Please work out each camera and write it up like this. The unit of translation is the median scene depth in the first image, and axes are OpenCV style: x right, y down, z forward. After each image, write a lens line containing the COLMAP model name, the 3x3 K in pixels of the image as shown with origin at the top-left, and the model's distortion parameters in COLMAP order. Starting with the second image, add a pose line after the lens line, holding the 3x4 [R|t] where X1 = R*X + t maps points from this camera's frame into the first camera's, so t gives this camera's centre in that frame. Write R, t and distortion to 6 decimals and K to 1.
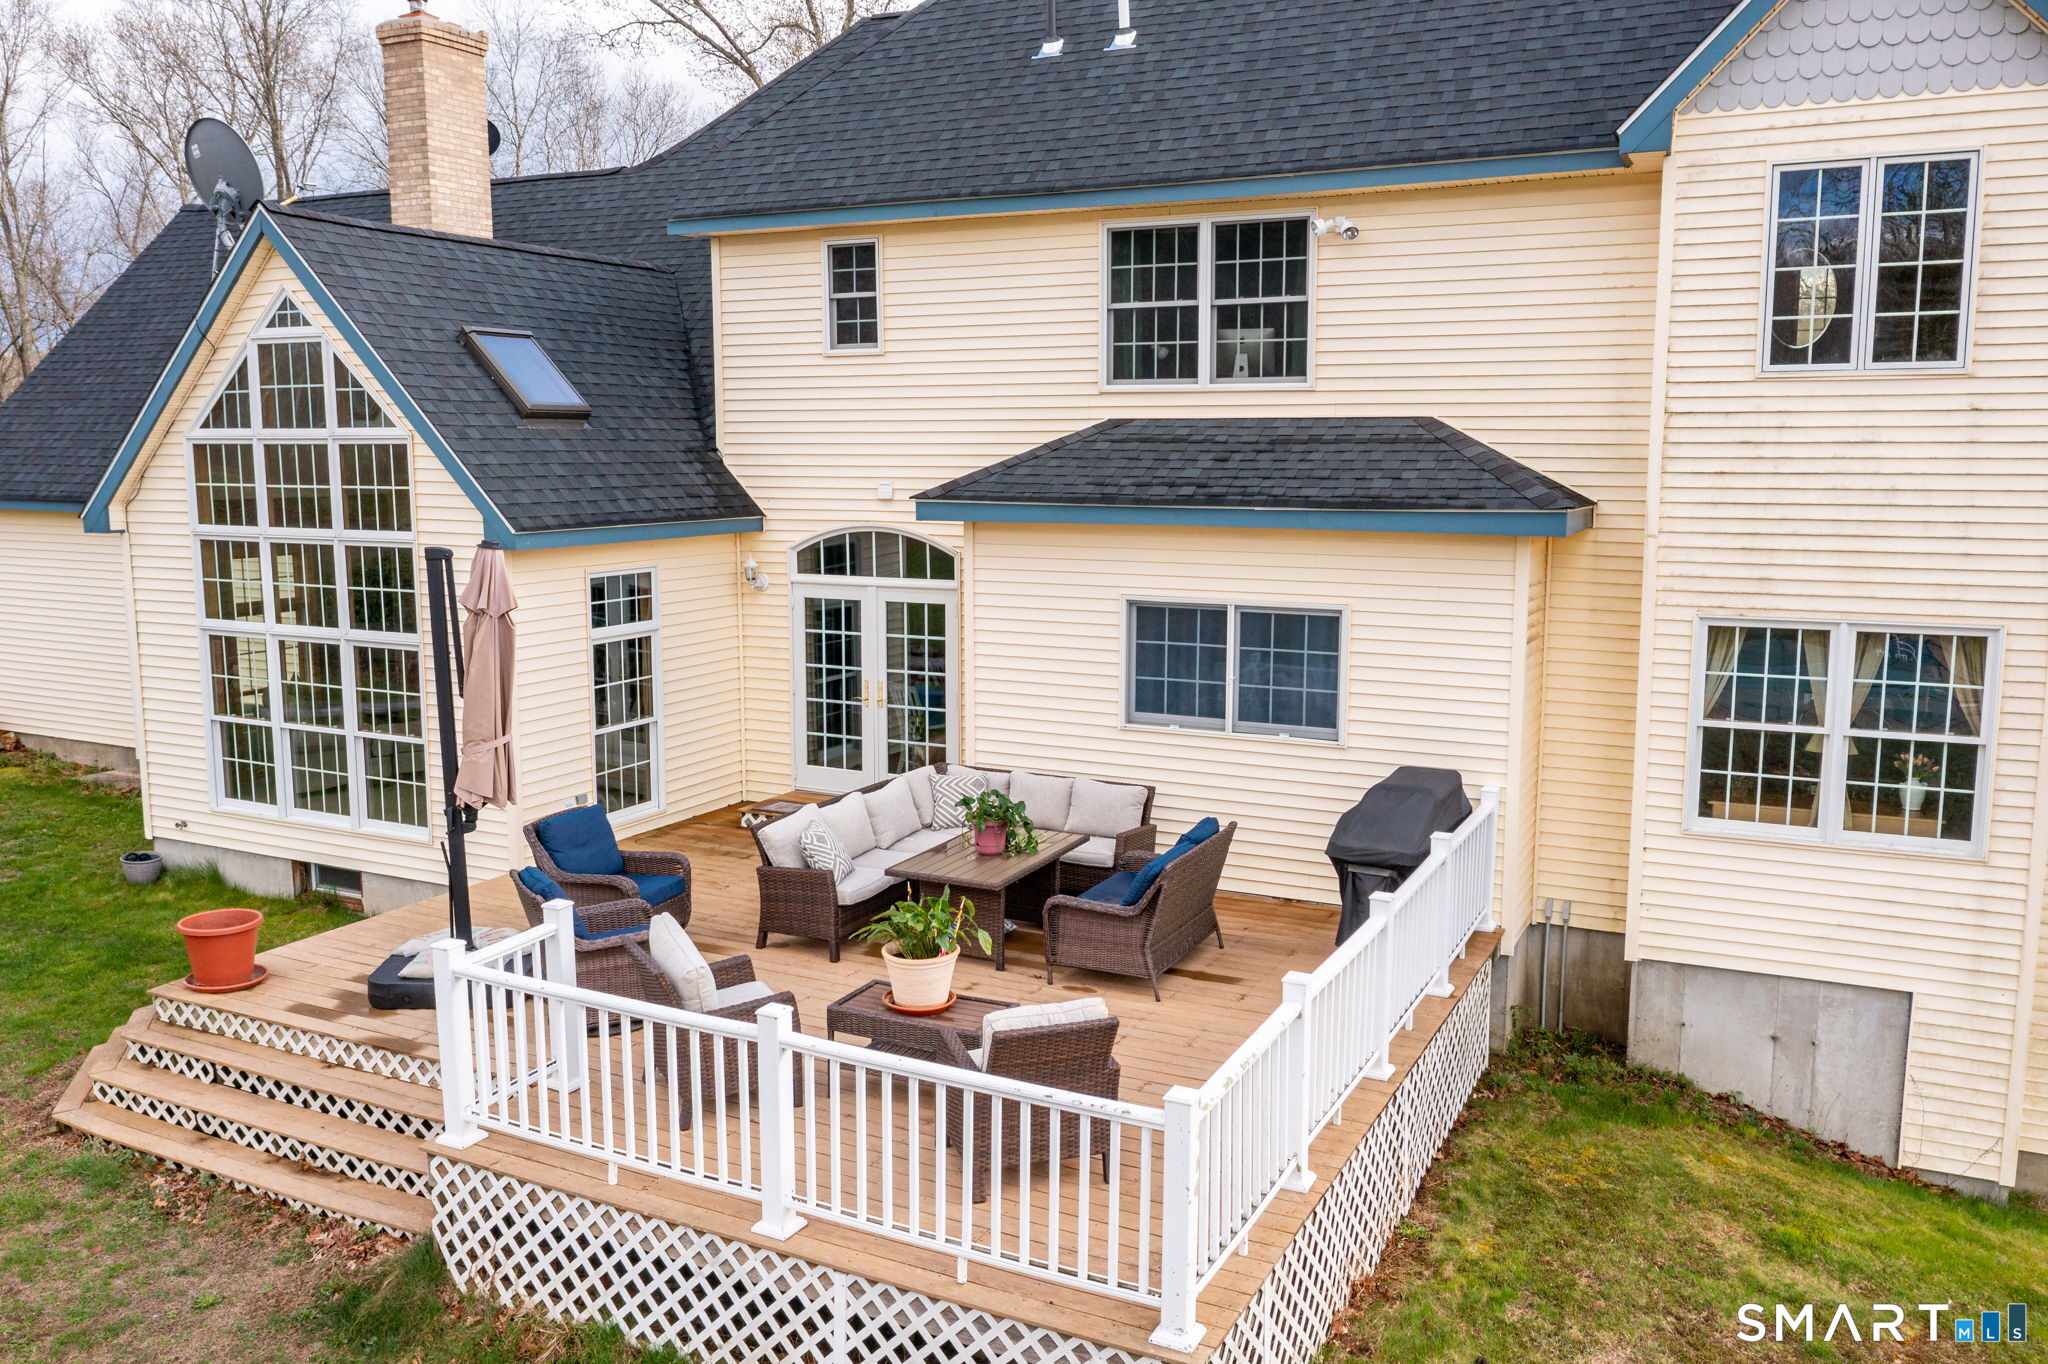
lens RADIAL K [[1598.5, 0, 1039.7], [0, 1598.5, 652.3], [0, 0, 1]] dist [-0.006217, 0.012284]
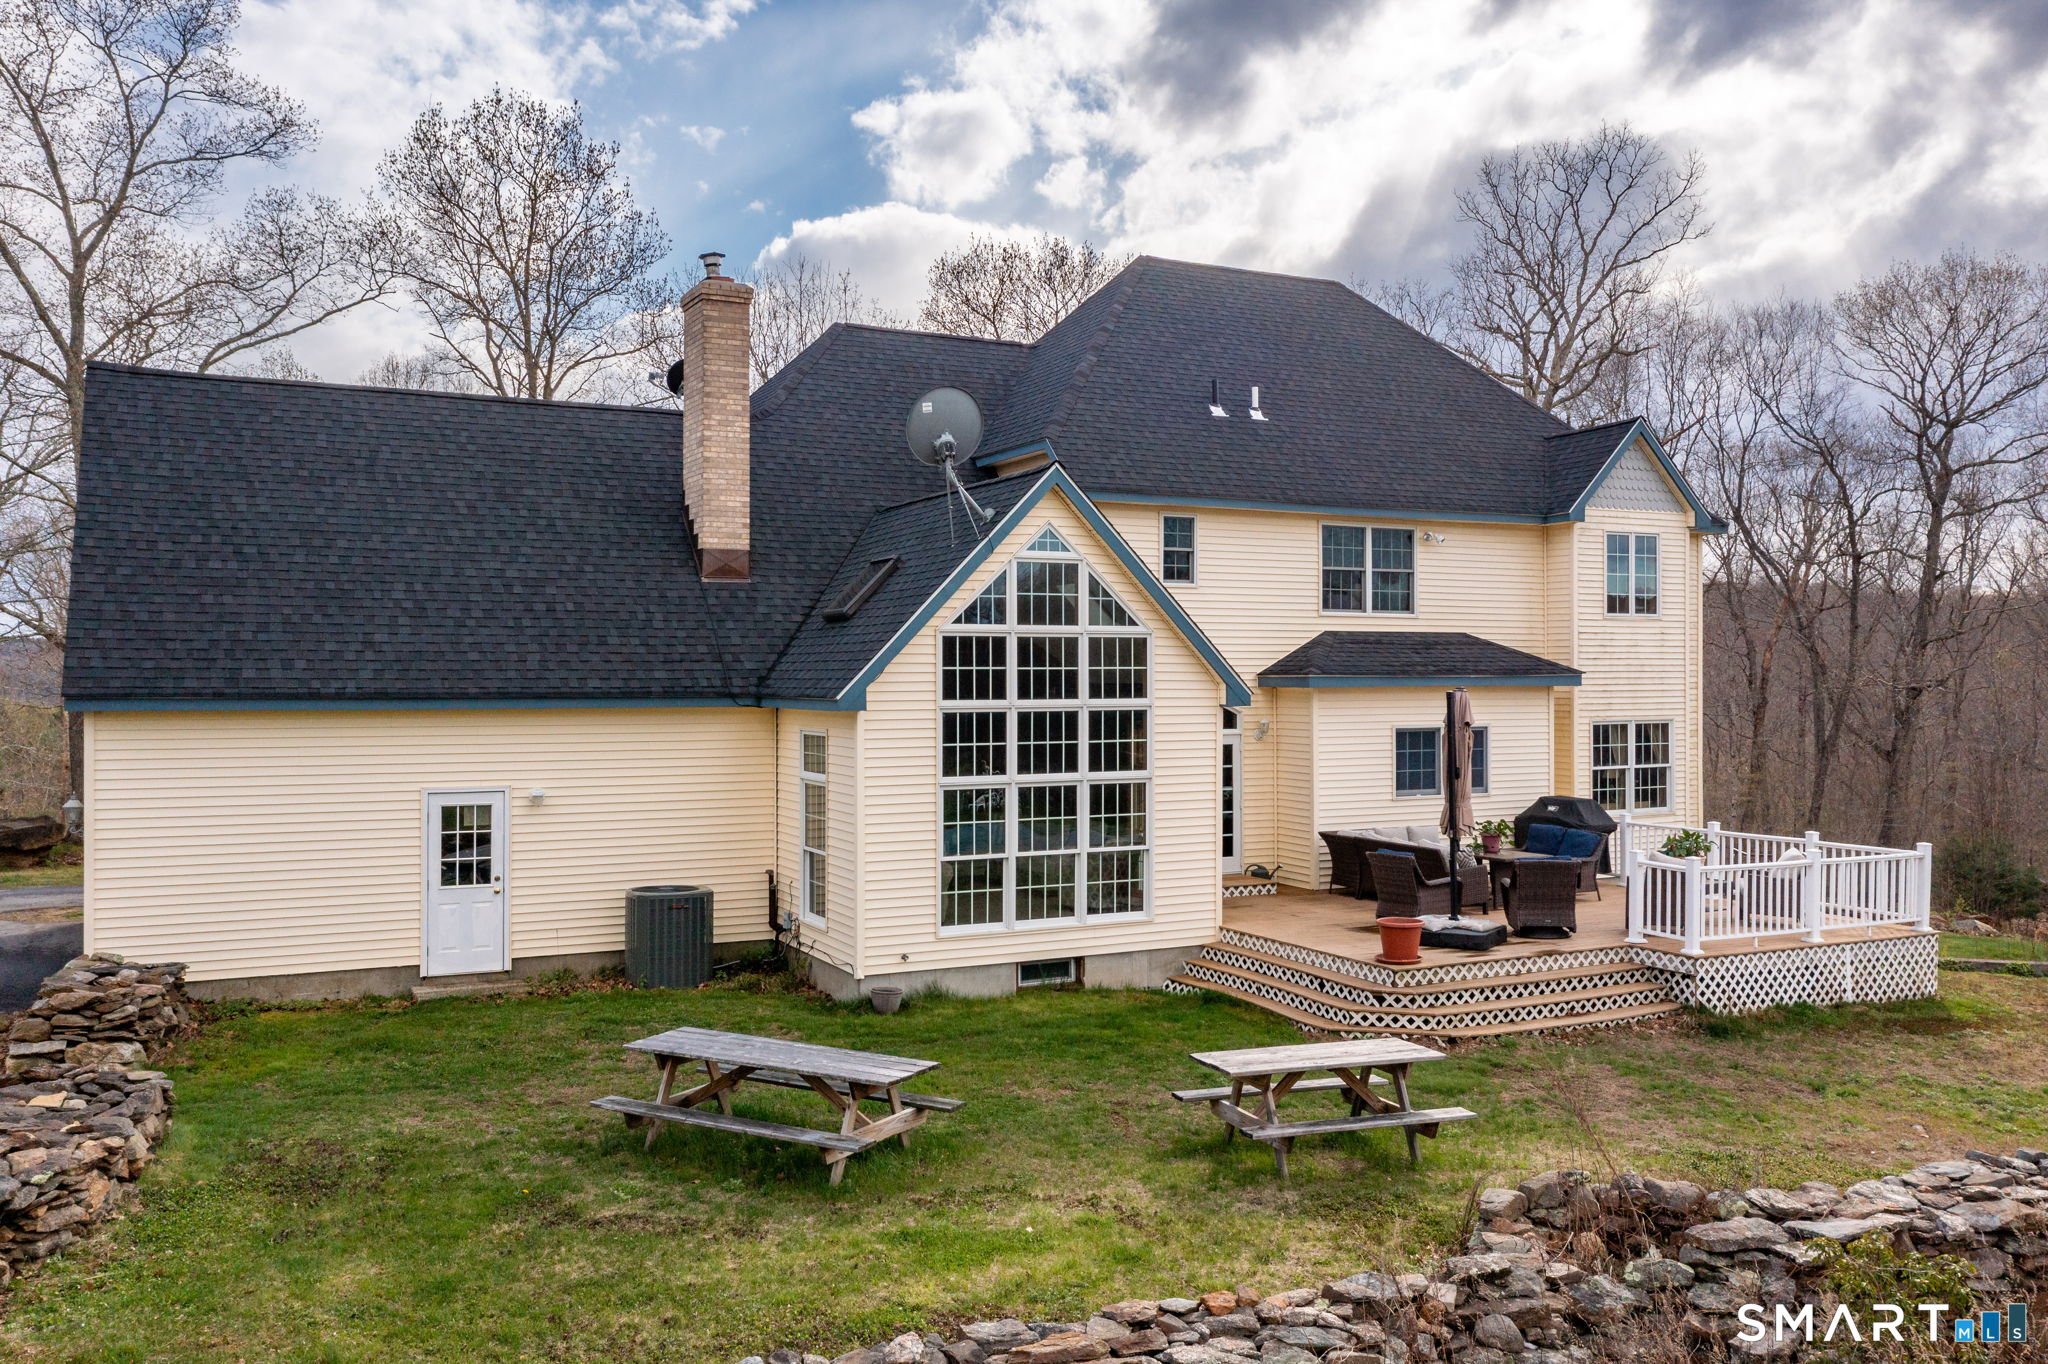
lens RADIAL K [[1598.5, 0, 981.5], [0, 1598.5, 679.1], [0, 0, 1]] dist [-0.006217, 0.012284]
pose [[0.613294, -0.002451, 0.789851, -1.604609], [0.105175, 0.991344, -0.078588, 0.004615], [-0.782821, 0.131270, 0.608243, 0.238226]]
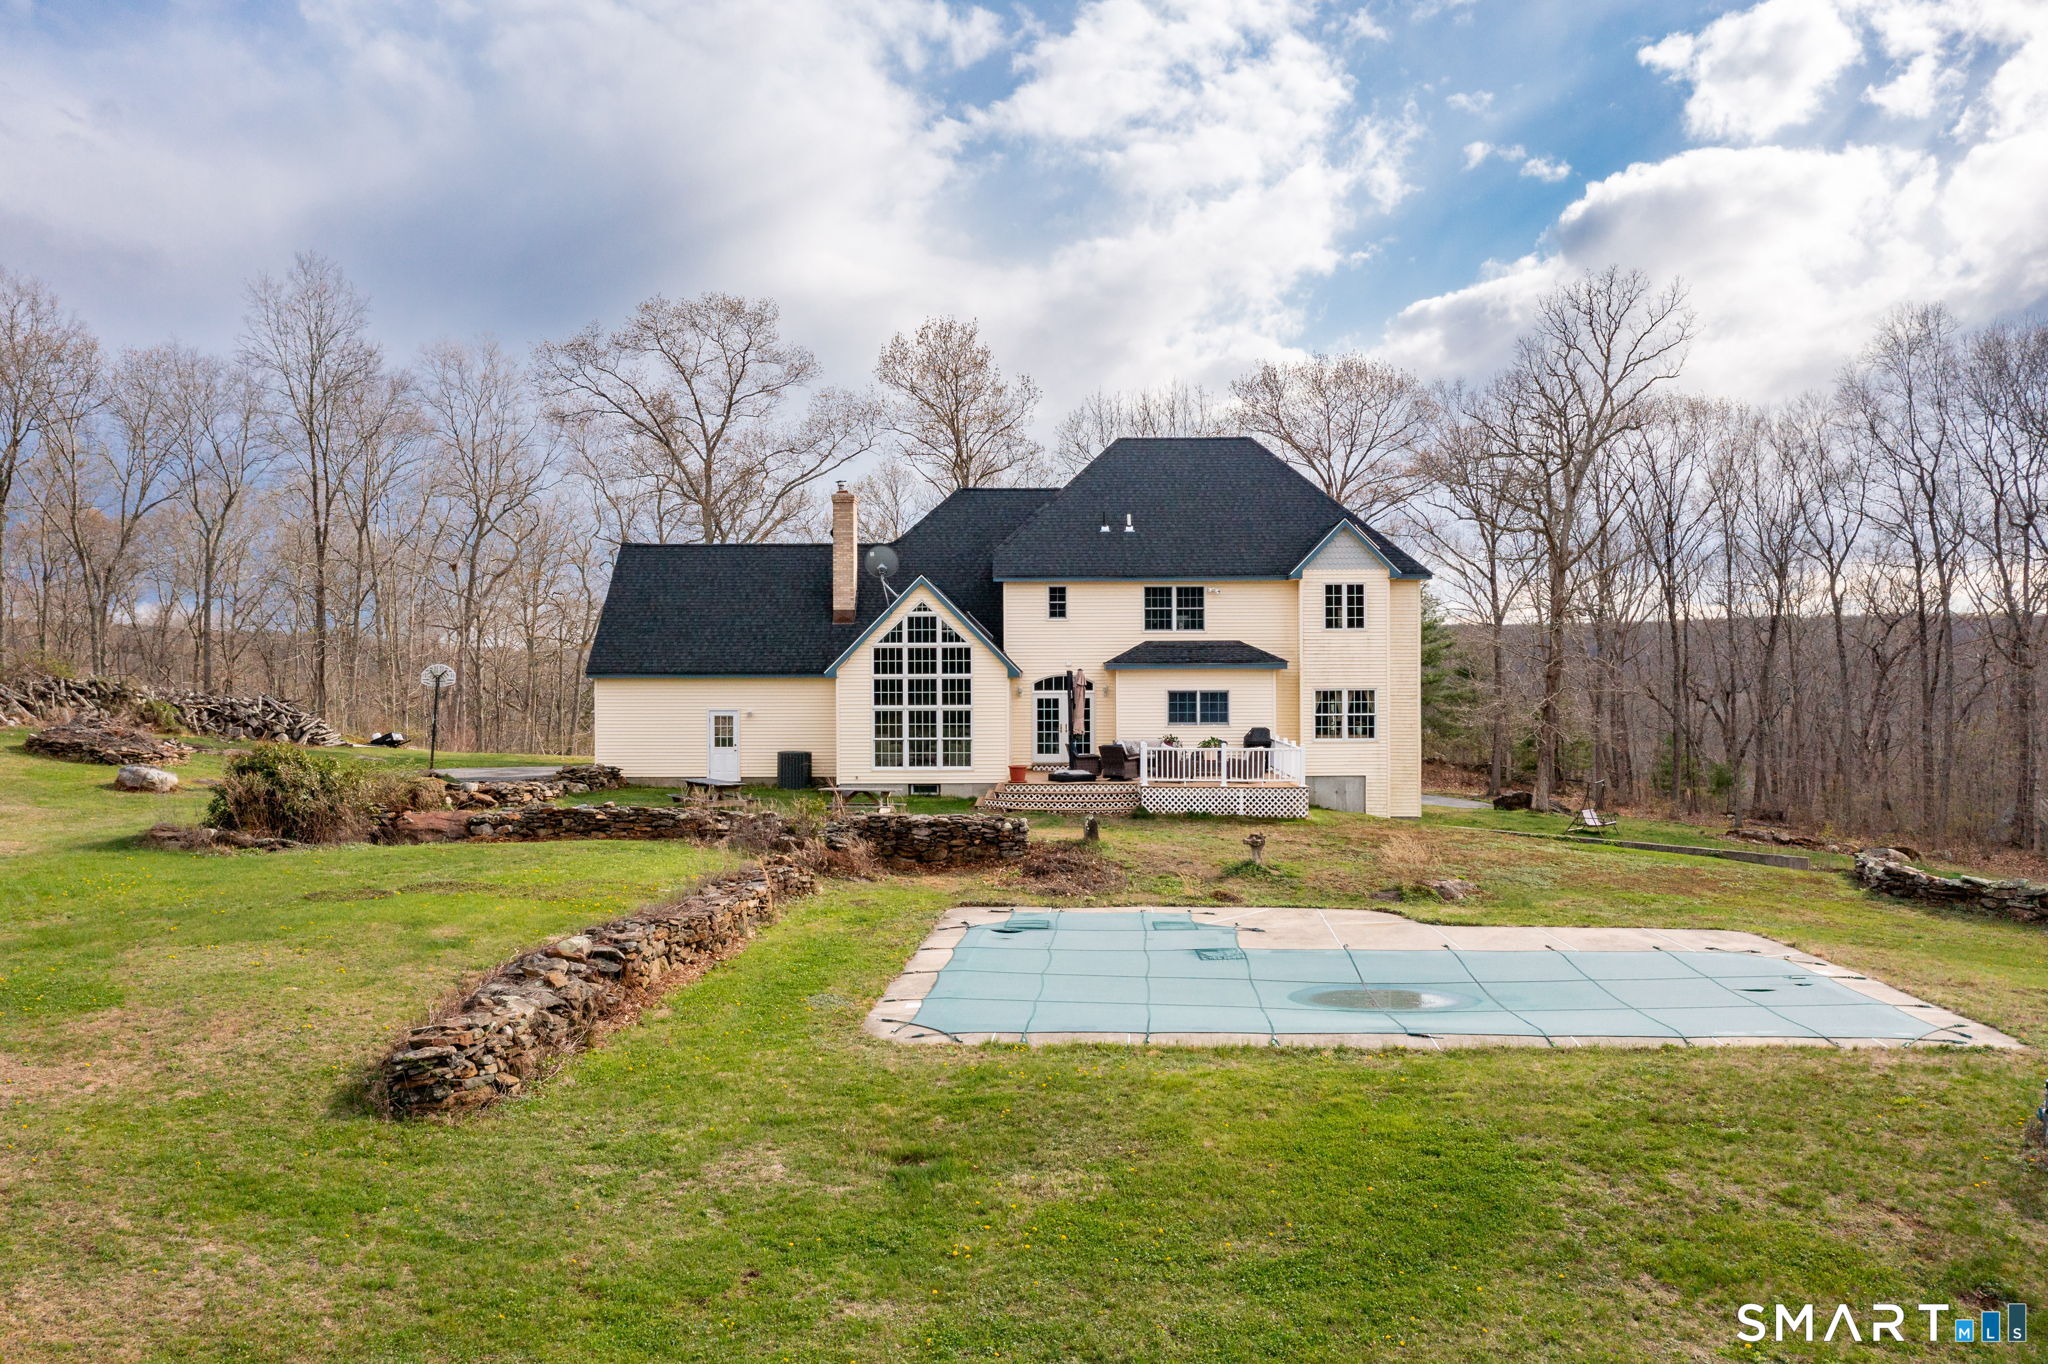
lens RADIAL K [[1598.5, 0, 1004.5], [0, 1598.5, 652.2], [0, 0, 1]] dist [-0.006217, 0.012284]
pose [[0.905641, 0.001023, 0.424043, -1.717133], [0.058978, 0.989974, -0.128348, 0.306086], [-0.419923, 0.141246, 0.896501, -1.982146]]
